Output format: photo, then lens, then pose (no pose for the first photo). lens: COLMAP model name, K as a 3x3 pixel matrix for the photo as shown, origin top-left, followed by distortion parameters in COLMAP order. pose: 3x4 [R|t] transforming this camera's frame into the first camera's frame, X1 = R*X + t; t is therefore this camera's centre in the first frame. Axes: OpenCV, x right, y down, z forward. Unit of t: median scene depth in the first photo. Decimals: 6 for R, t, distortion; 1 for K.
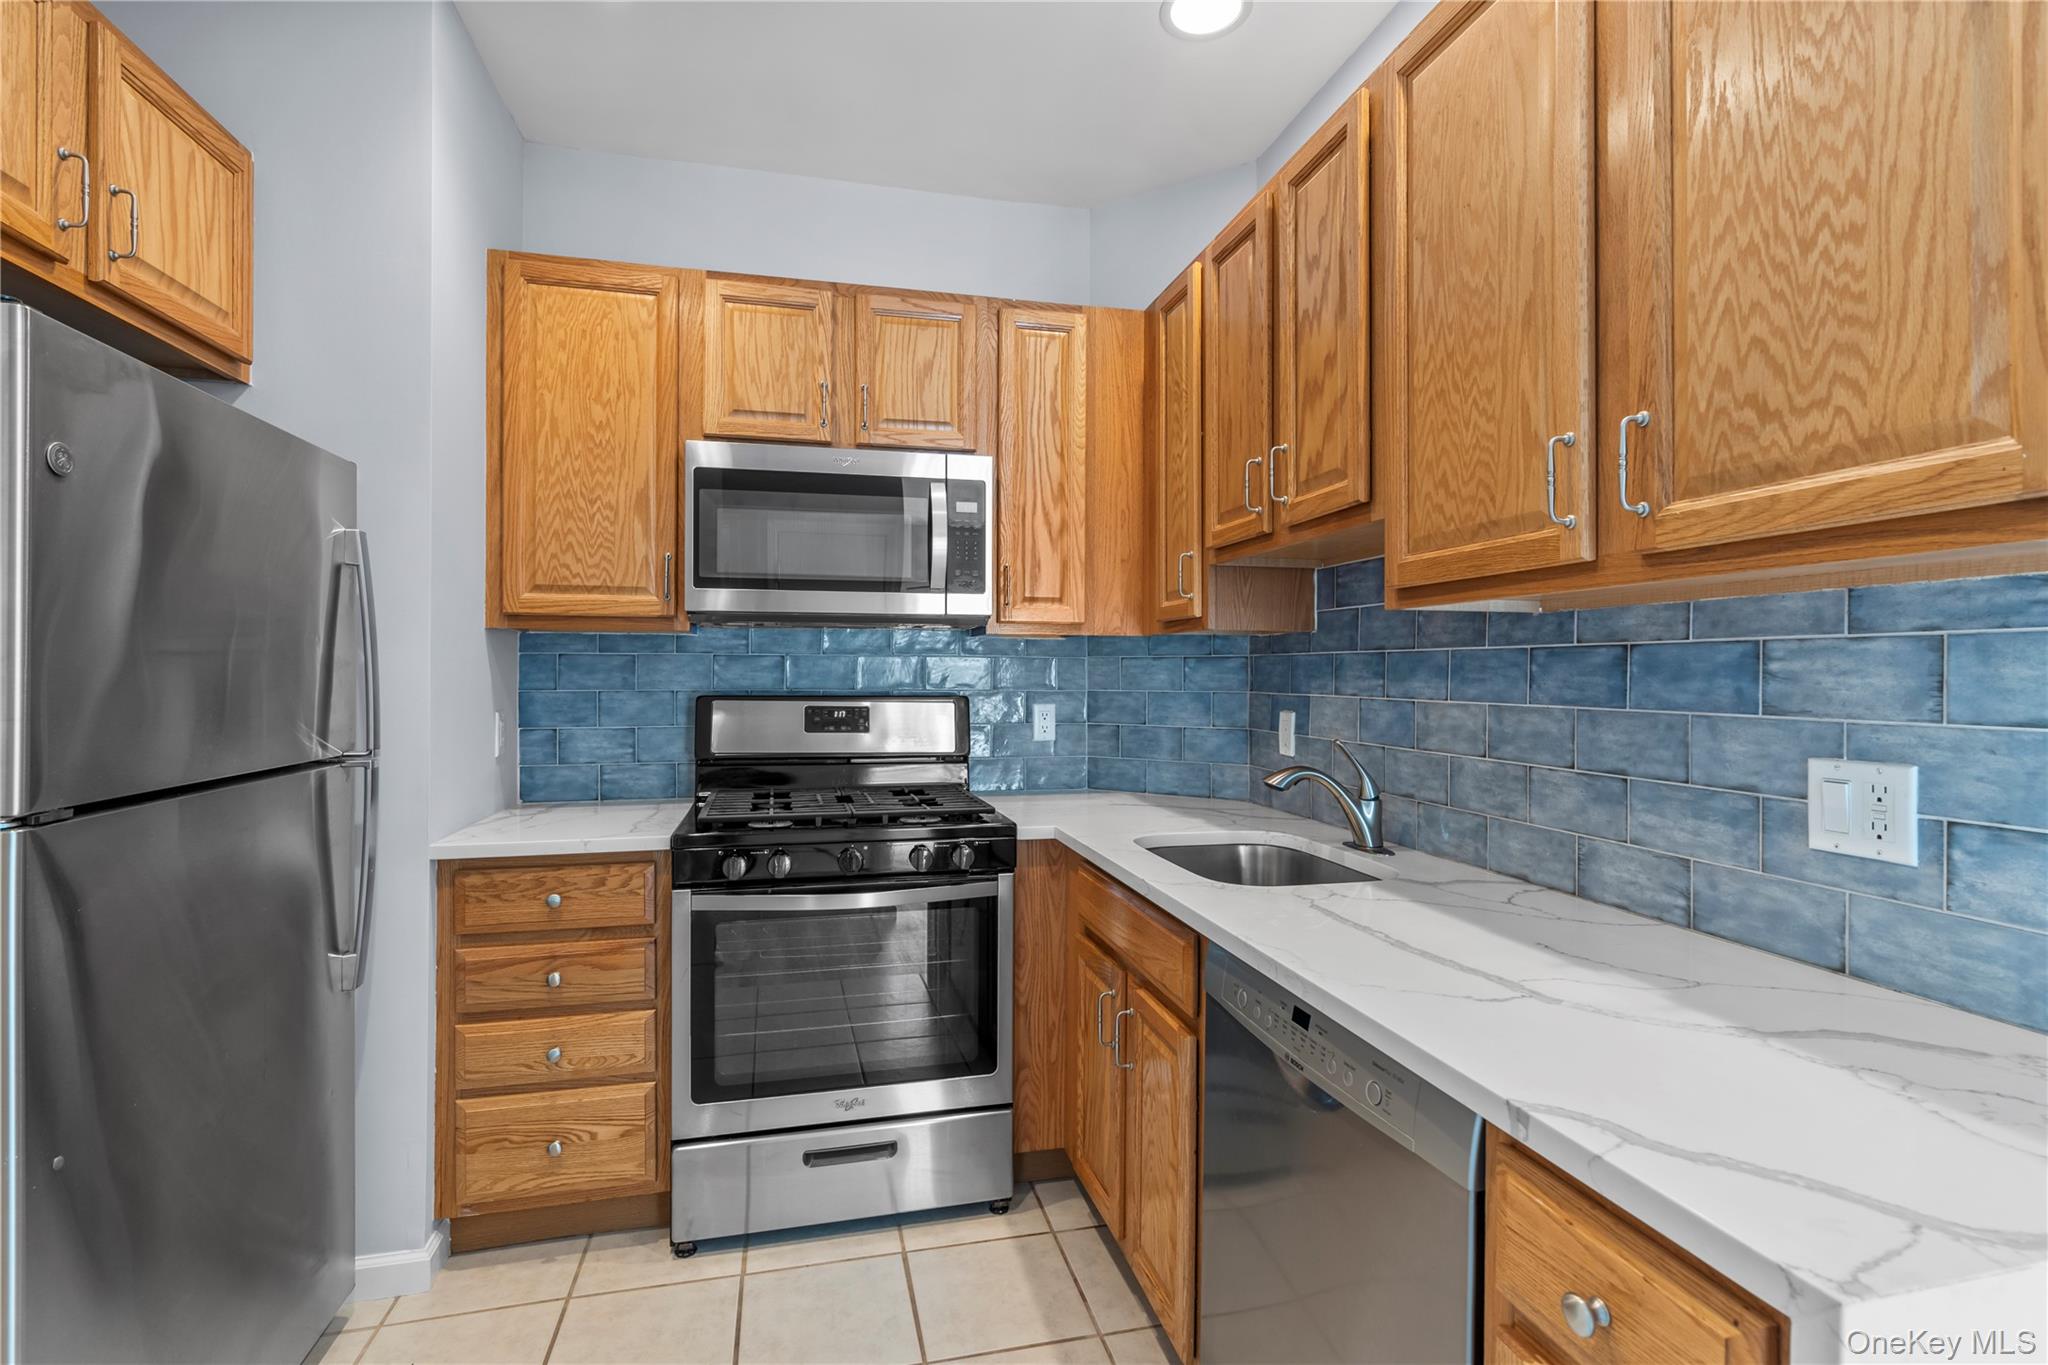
lens RADIAL K [[929.1, 0, 1020.8], [0, 929.1, 671.6], [0, 0, 1]] dist [-0.009686, 0.003605]
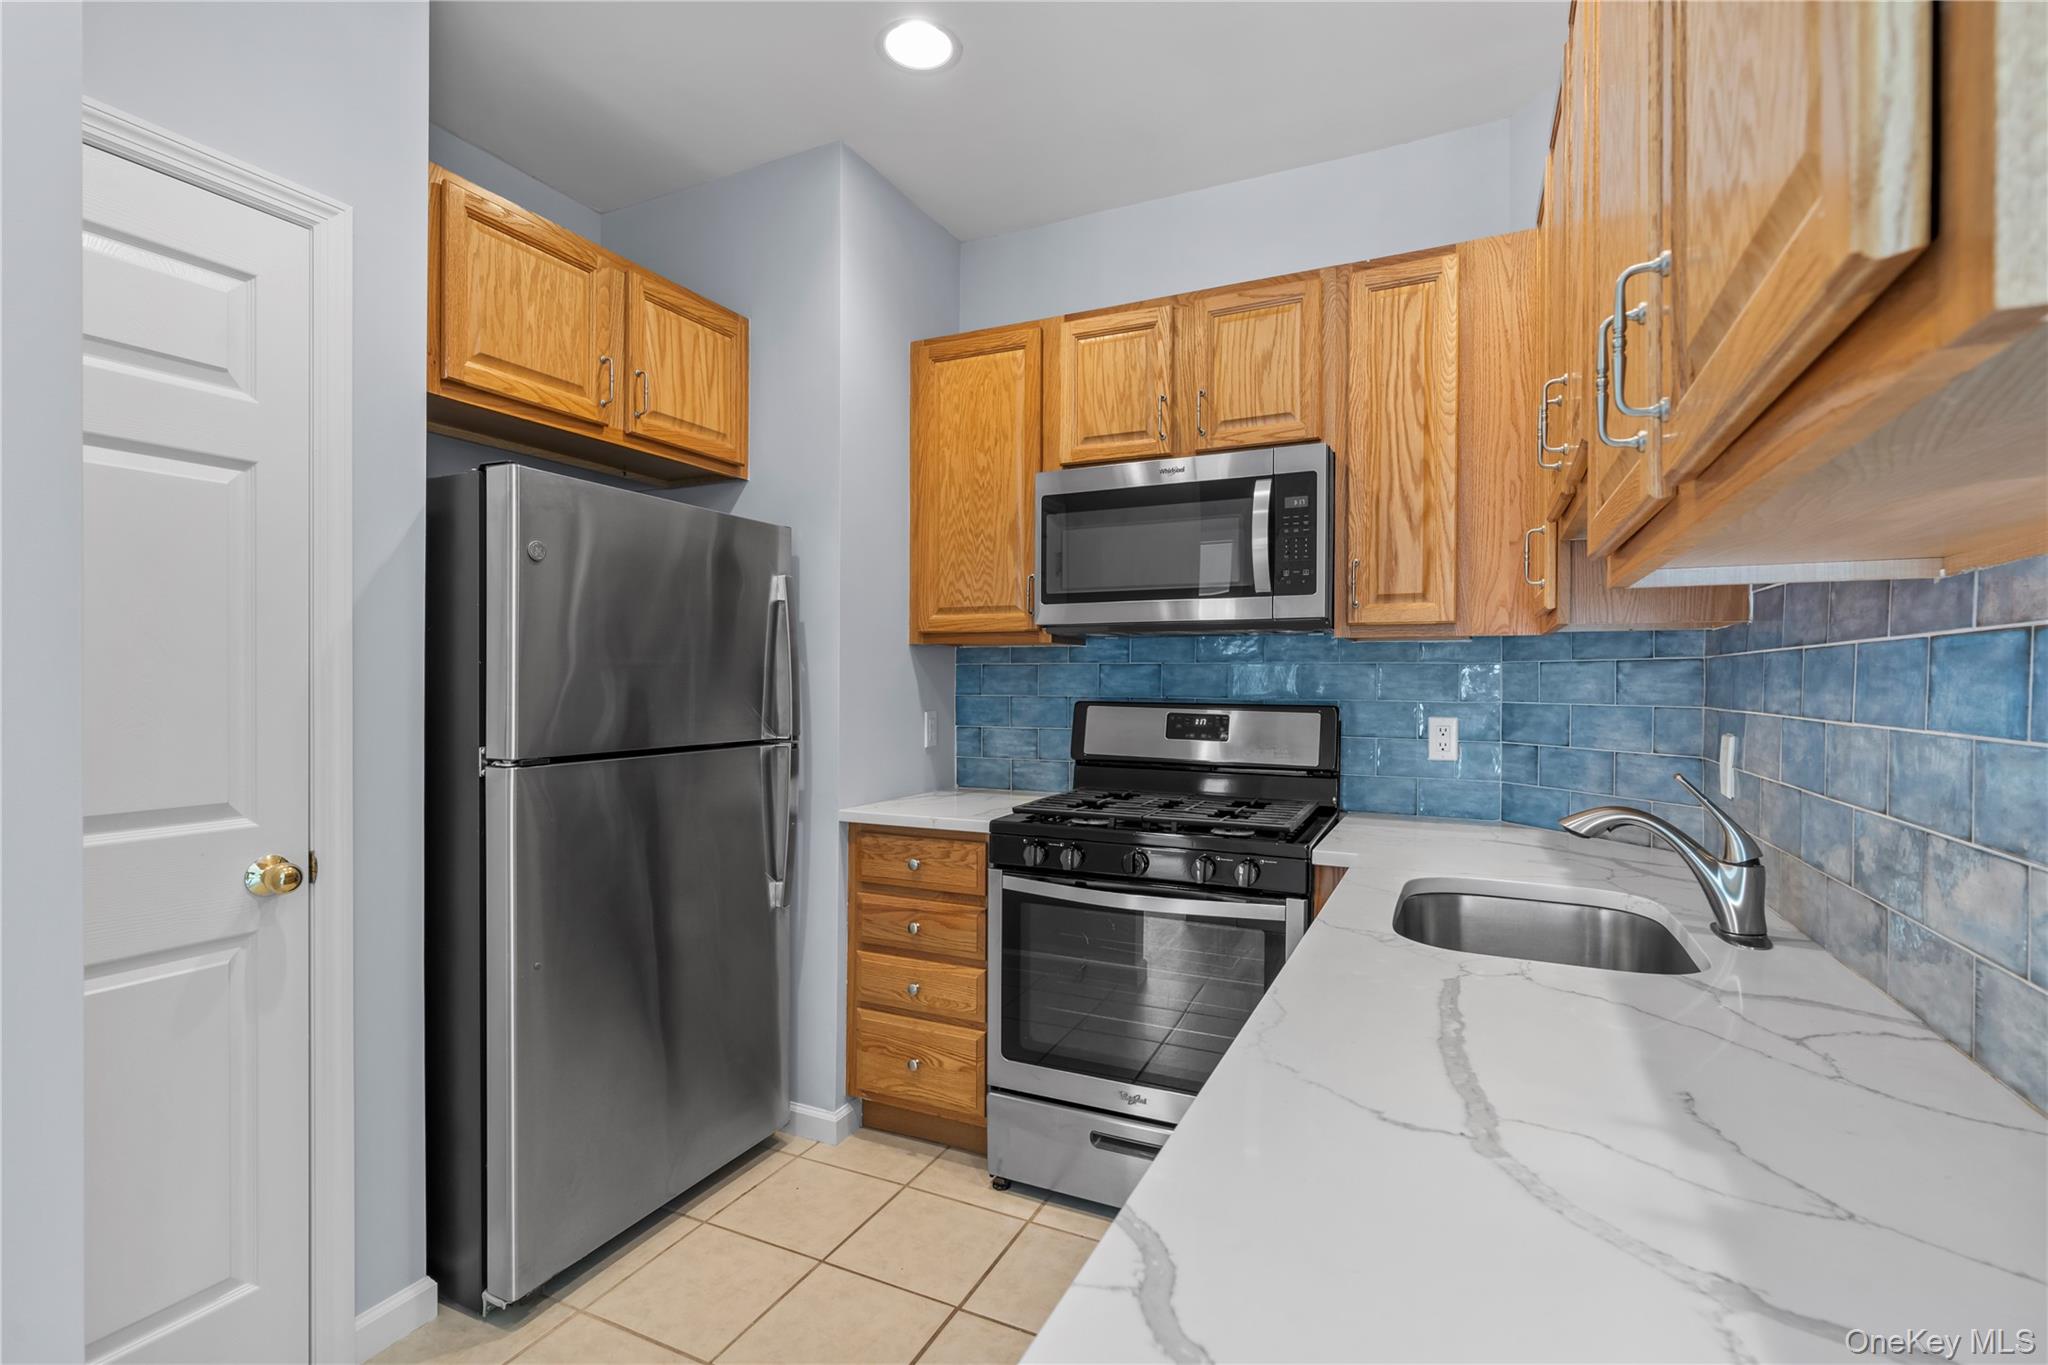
lens RADIAL K [[929.1, 0, 1012.2], [0, 929.1, 687.8], [0, 0, 1]] dist [-0.009686, 0.003605]
pose [[0.774548, 0.005794, -0.632489, 0.336415], [-0.002164, 0.999976, 0.006510, 0.003379], [0.632511, -0.003674, 0.774542, 0.111966]]
